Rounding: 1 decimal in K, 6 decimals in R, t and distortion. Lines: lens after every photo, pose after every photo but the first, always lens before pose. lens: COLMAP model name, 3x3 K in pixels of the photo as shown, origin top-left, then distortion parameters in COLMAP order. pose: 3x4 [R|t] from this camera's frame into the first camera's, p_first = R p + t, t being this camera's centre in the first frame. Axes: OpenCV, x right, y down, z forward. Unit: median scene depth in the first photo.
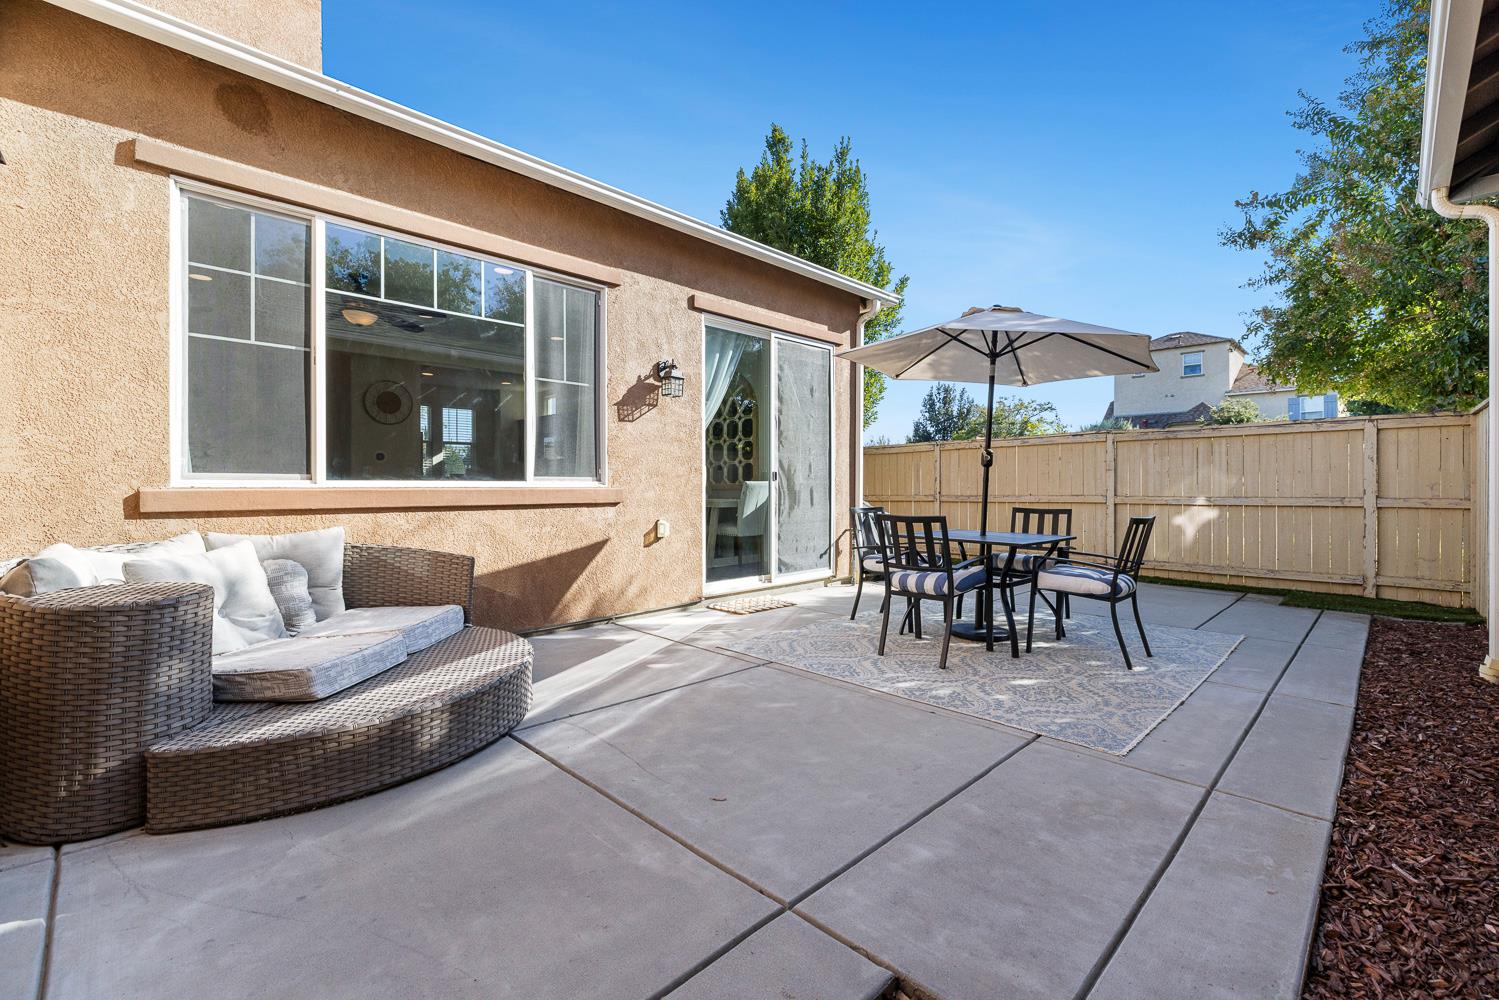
lens RADIAL K [[635.8, 0, 750.2], [0, 635.8, 475.9], [0, 0, 1]] dist [0.001325, 0.000280]
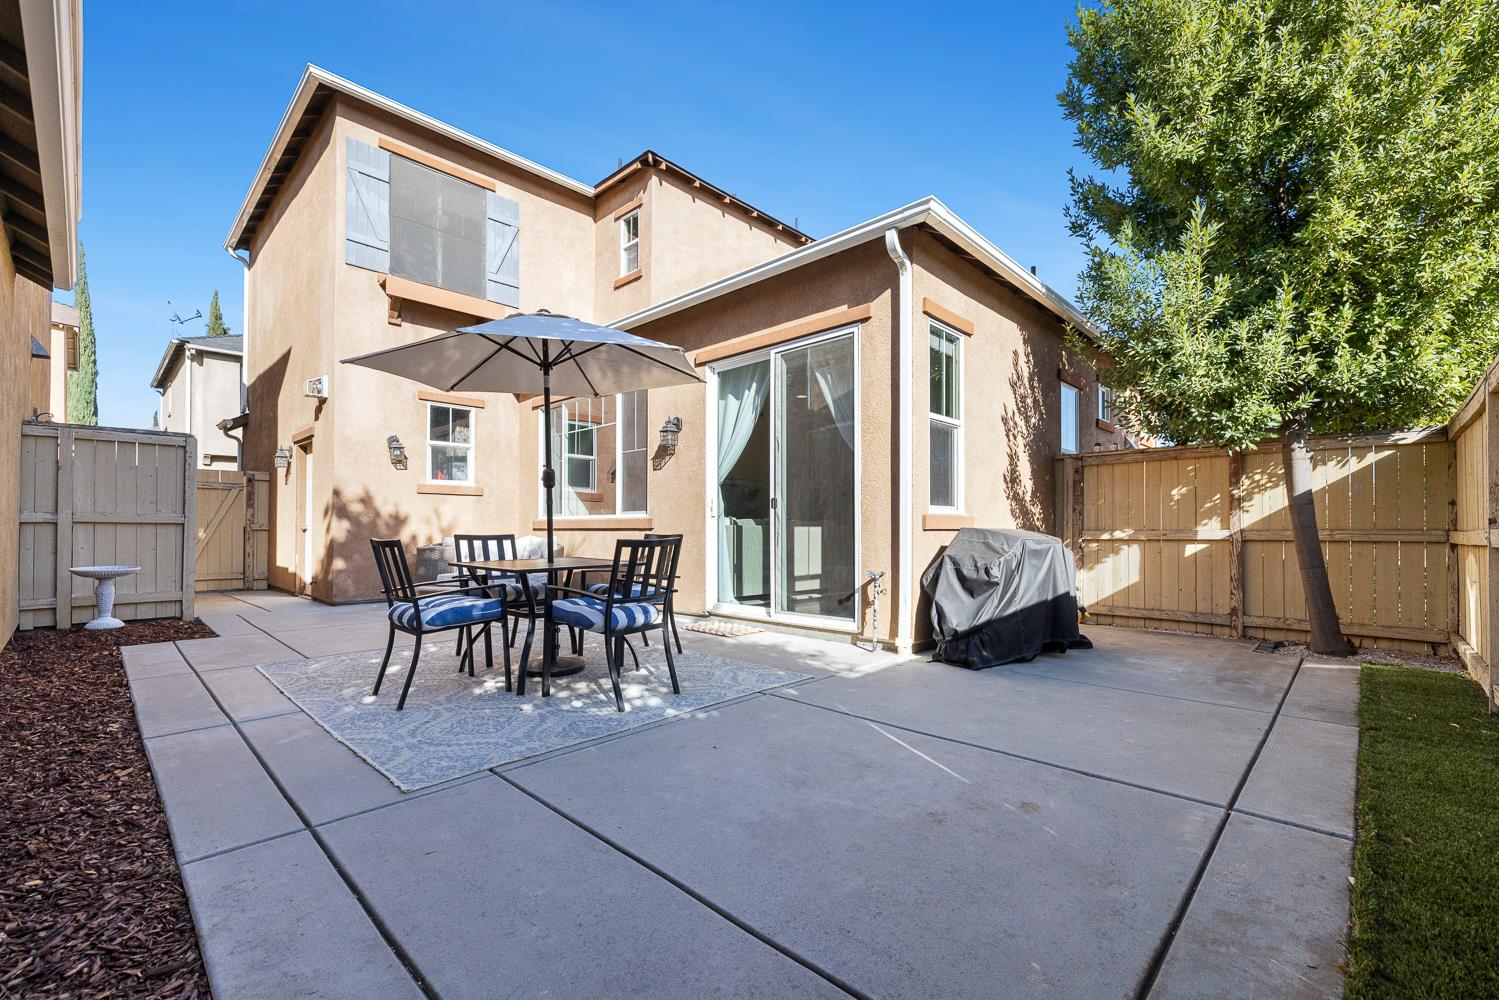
lens RADIAL K [[632.9, 0, 753.2], [0, 632.9, 530.8], [0, 0, 1]] dist [0.000135, 0.000034]
pose [[0.025277, 0.009871, -0.999632, 0.966560], [0.019627, 0.999754, 0.010369, 0.029803], [0.999488, -0.019882, 0.025077, 0.946126]]
